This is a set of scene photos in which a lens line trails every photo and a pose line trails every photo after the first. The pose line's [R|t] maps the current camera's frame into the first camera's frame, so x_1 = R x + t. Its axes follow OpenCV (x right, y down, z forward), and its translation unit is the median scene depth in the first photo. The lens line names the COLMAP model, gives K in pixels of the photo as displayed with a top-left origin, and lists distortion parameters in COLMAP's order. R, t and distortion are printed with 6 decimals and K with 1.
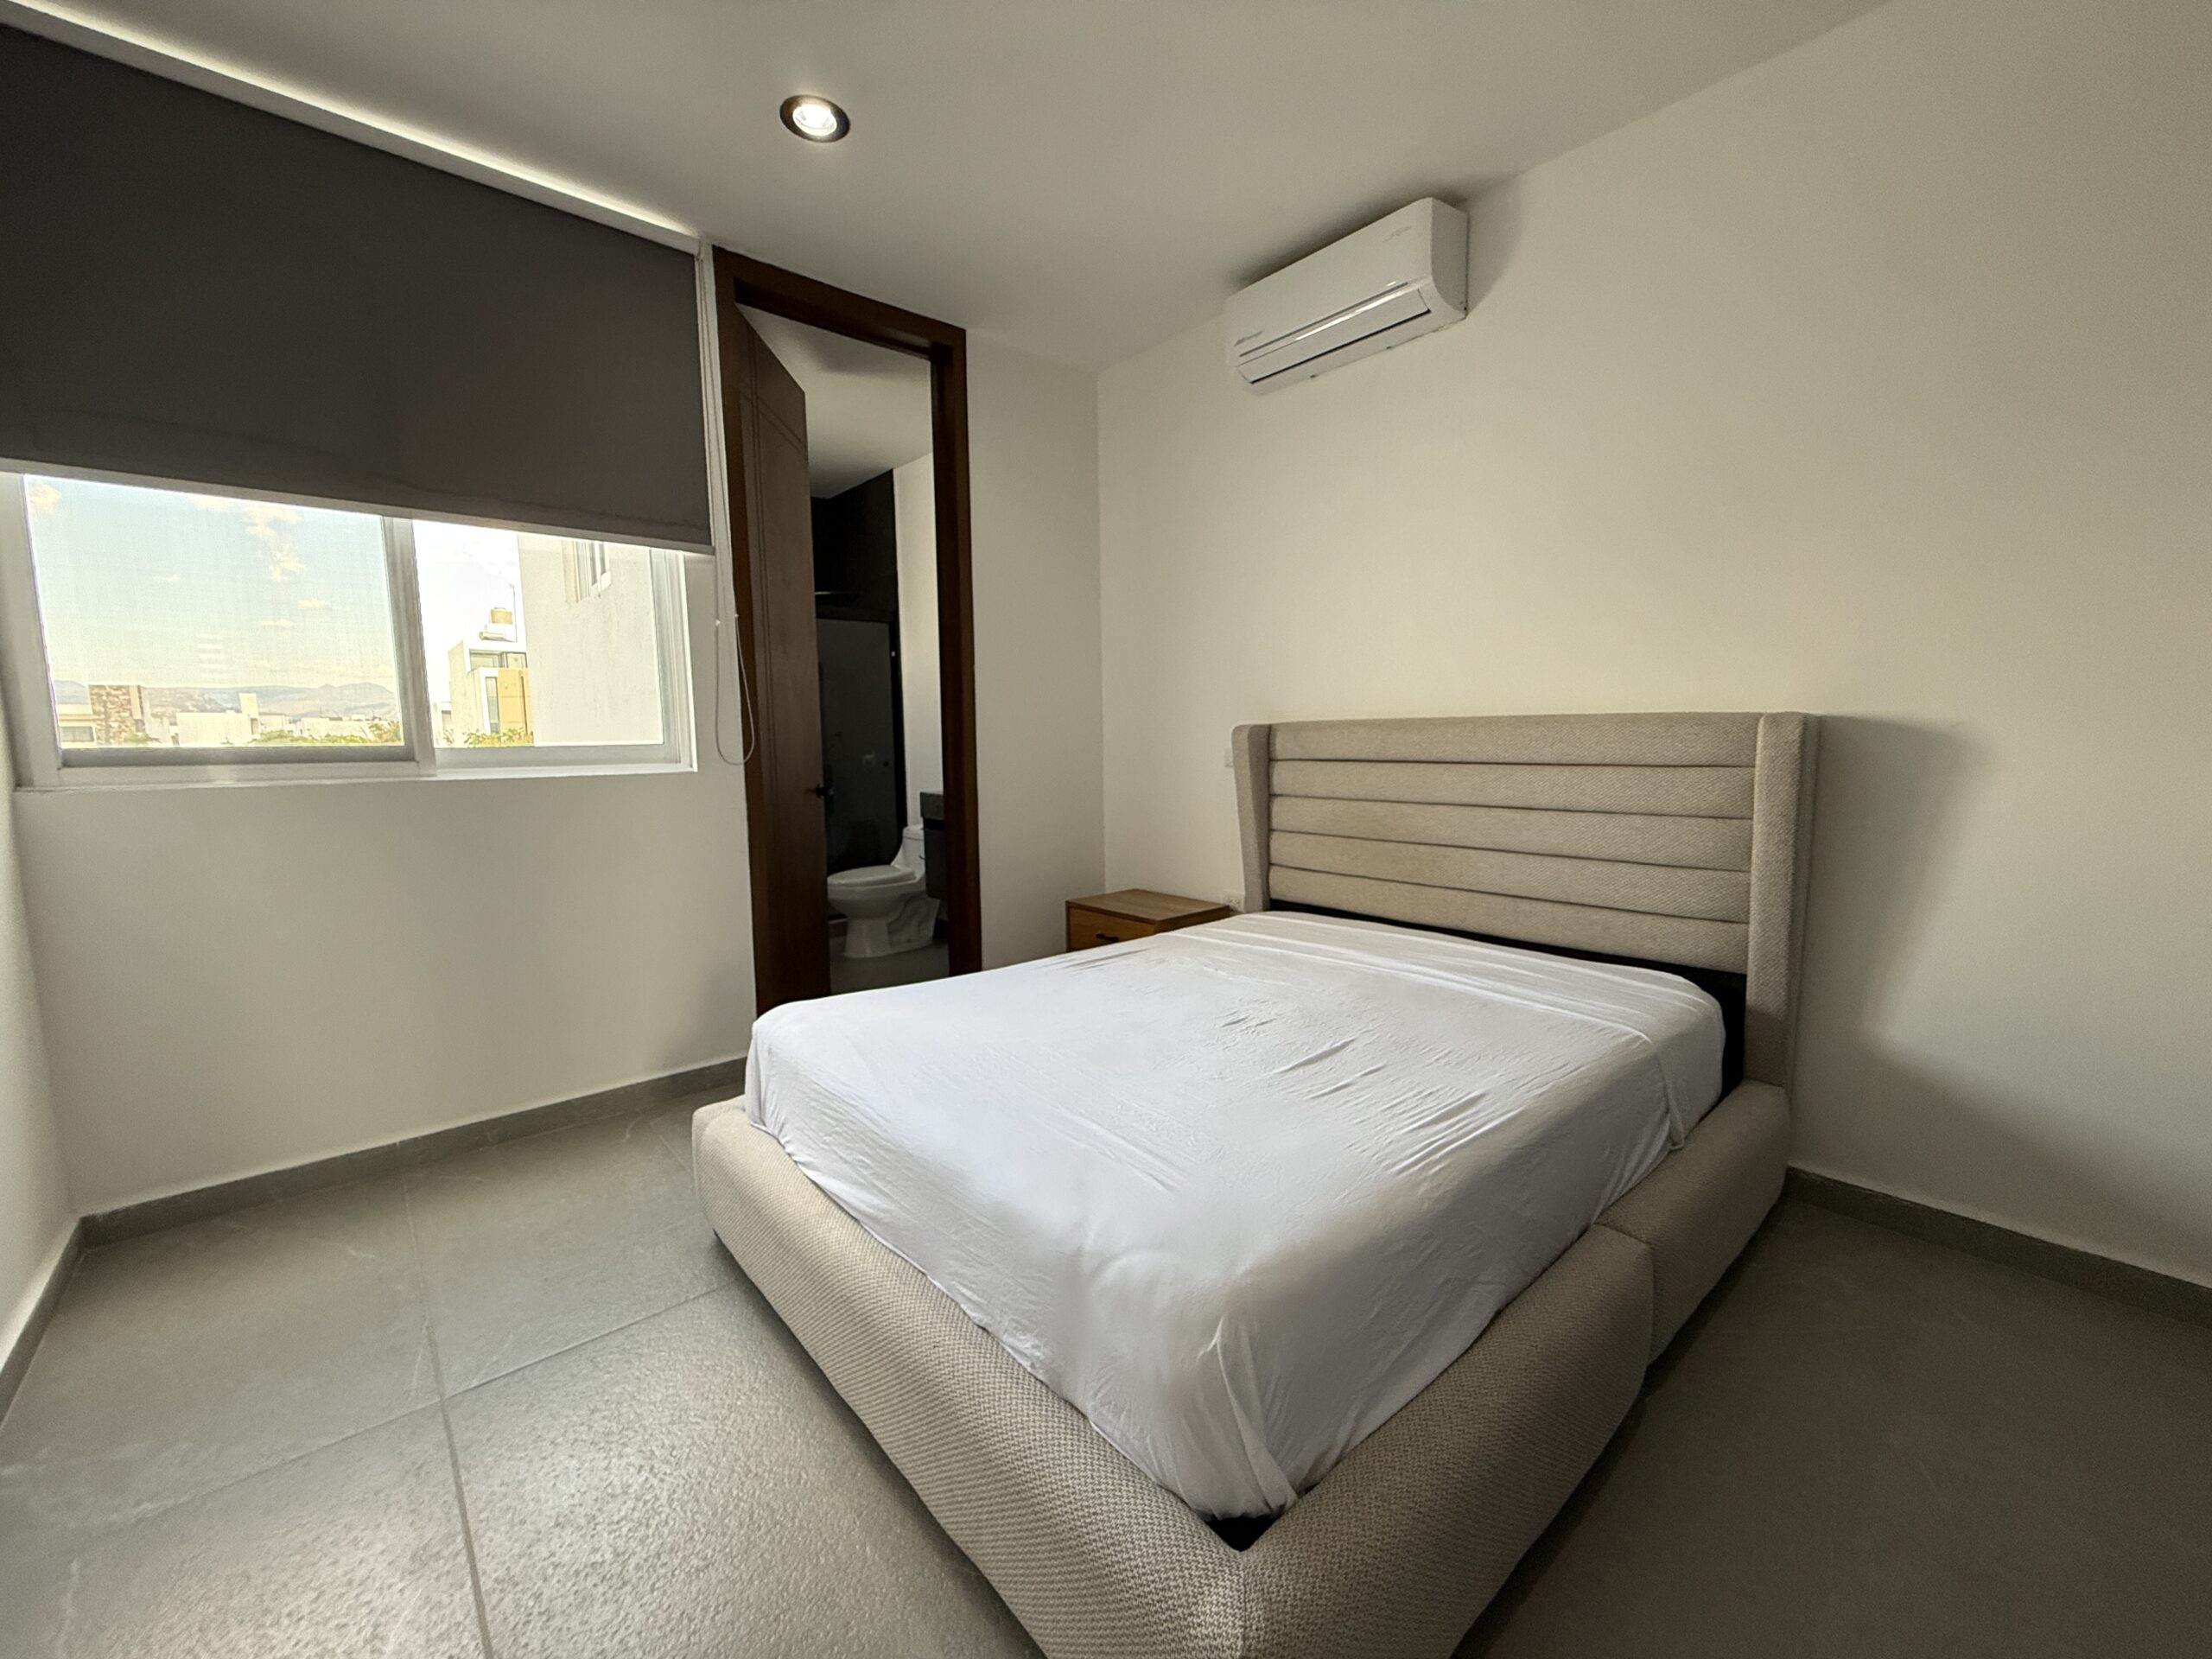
lens RADIAL K [[889.6, 0, 1099.8], [0, 889.6, 823.1], [0, 0, 1]] dist [0.008638, -0.000087]
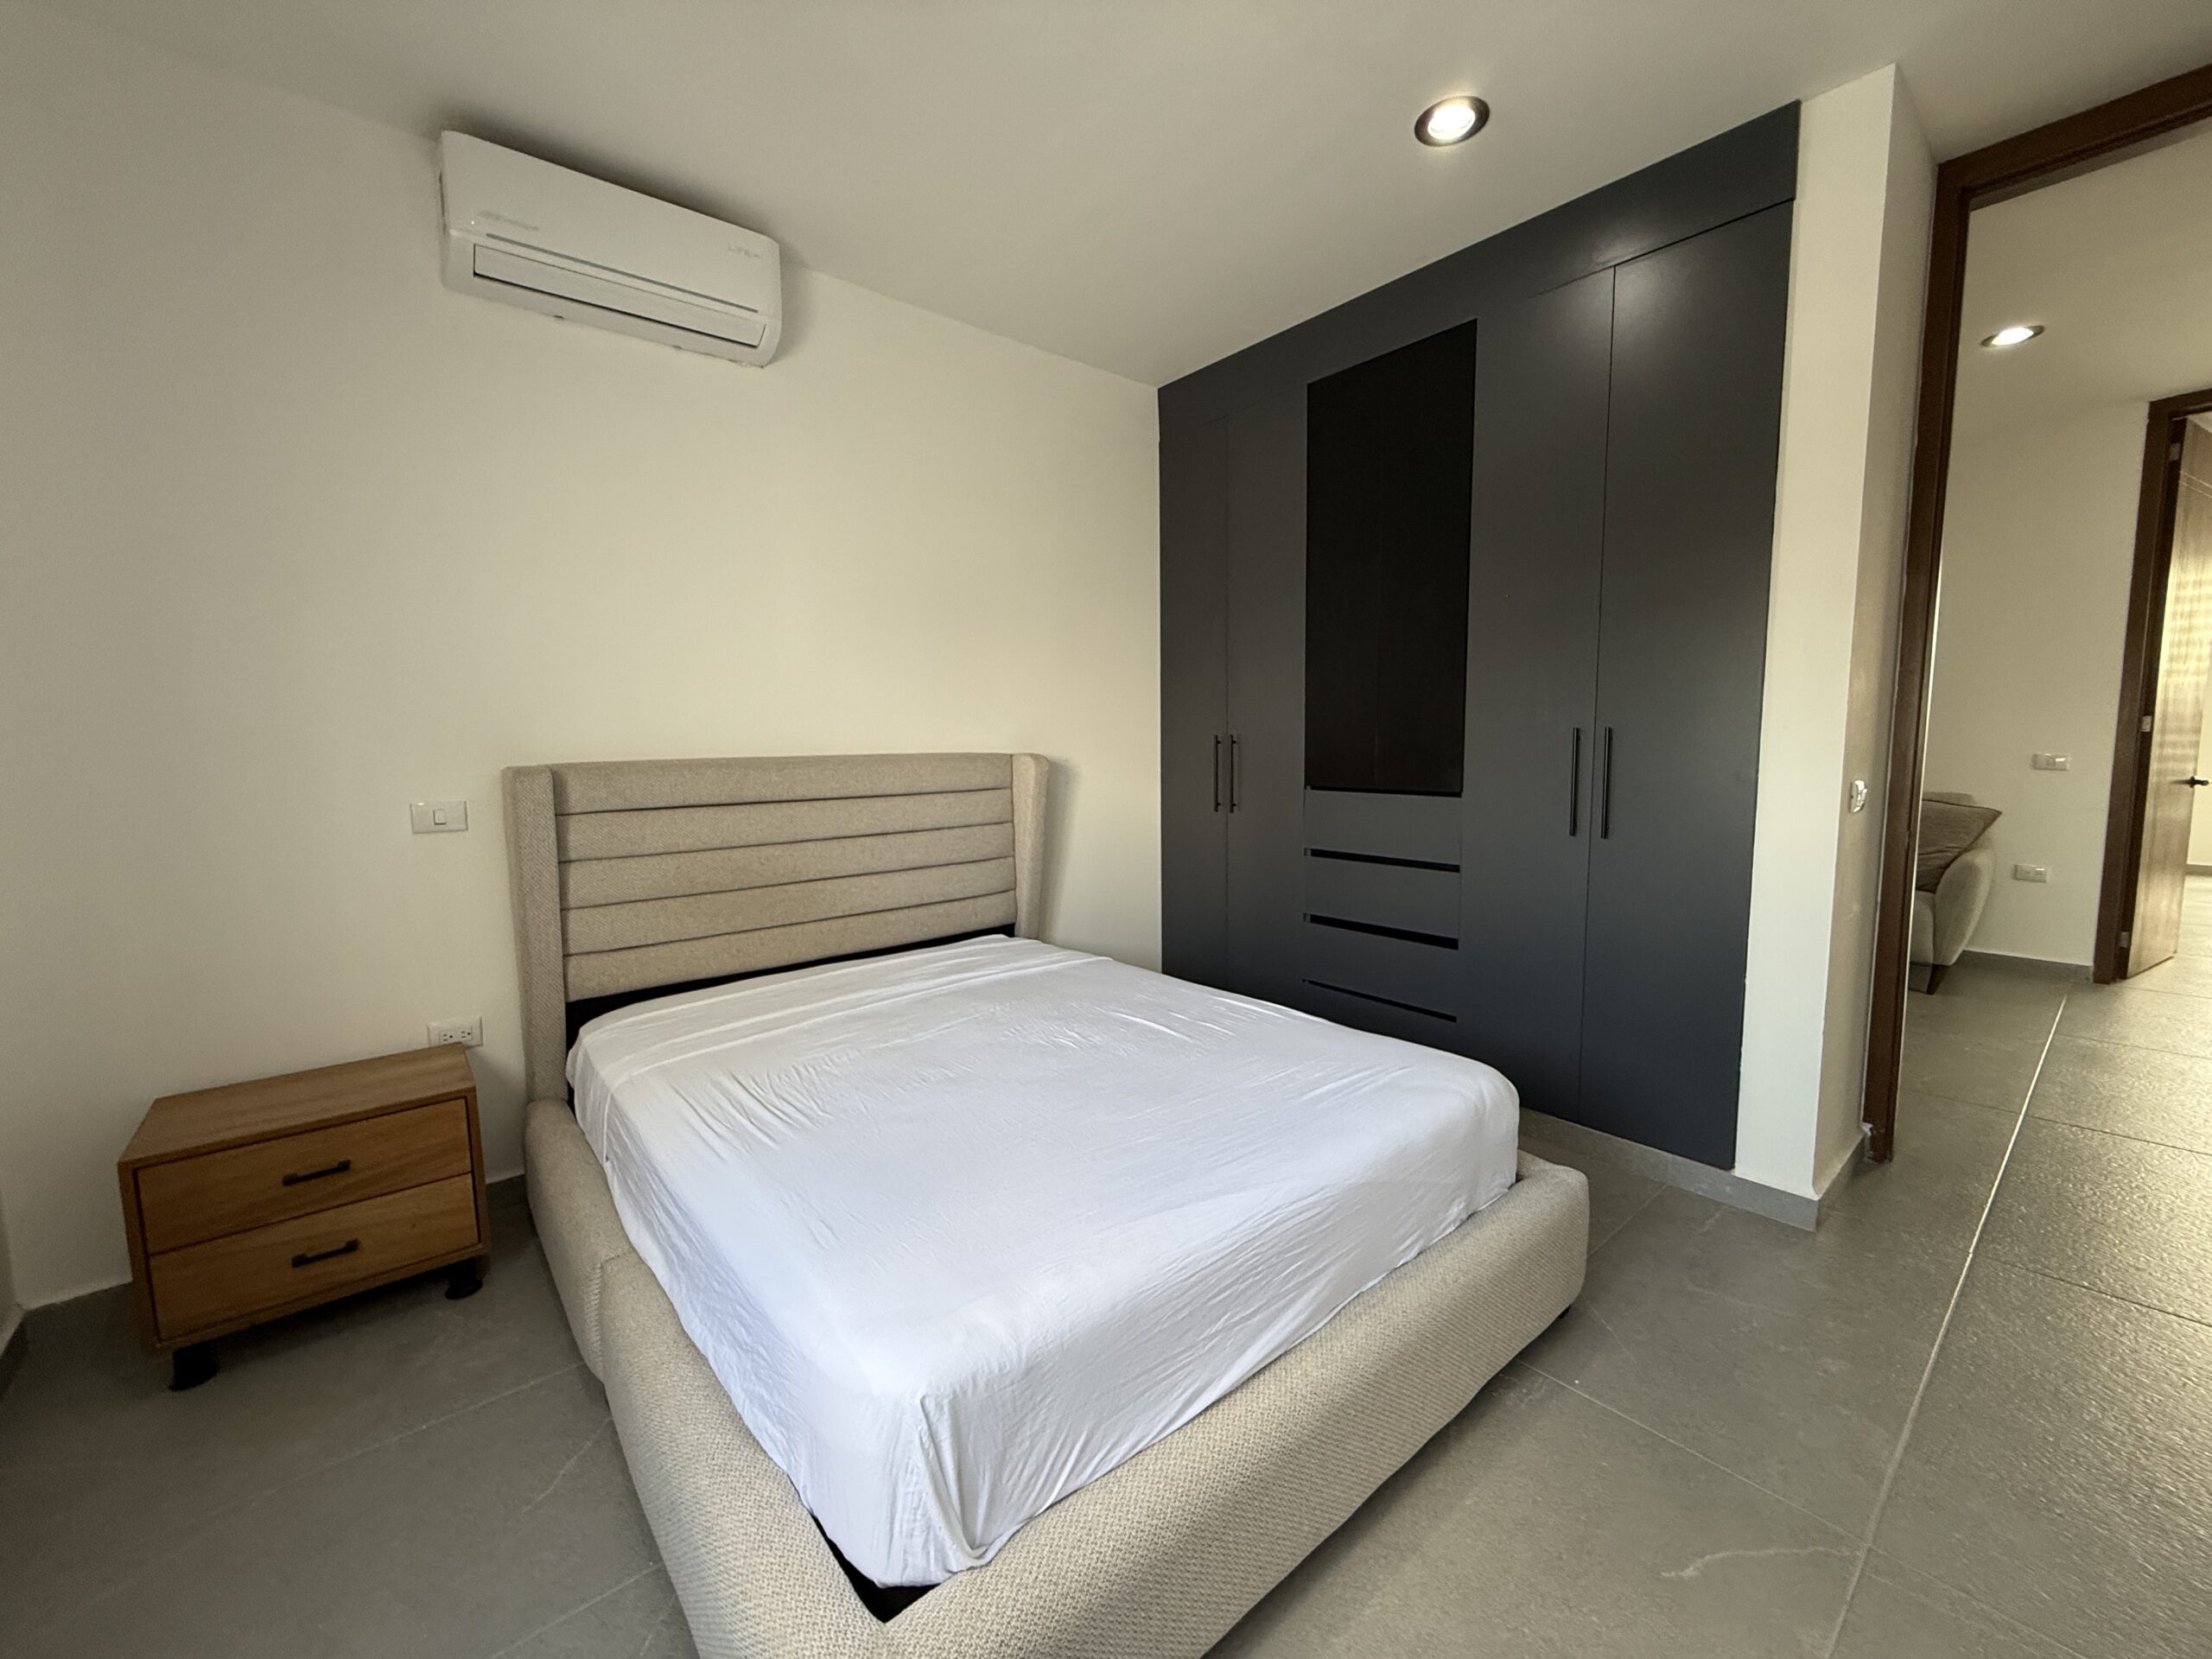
lens RADIAL K [[889.6, 0, 1099.8], [0, 889.6, 823.1], [0, 0, 1]] dist [0.008638, -0.000087]
pose [[0.026929, -0.079390, 0.996480, -0.687622], [0.118050, 0.990119, 0.075693, -0.087158], [-0.992642, 0.115597, 0.036034, 0.689759]]
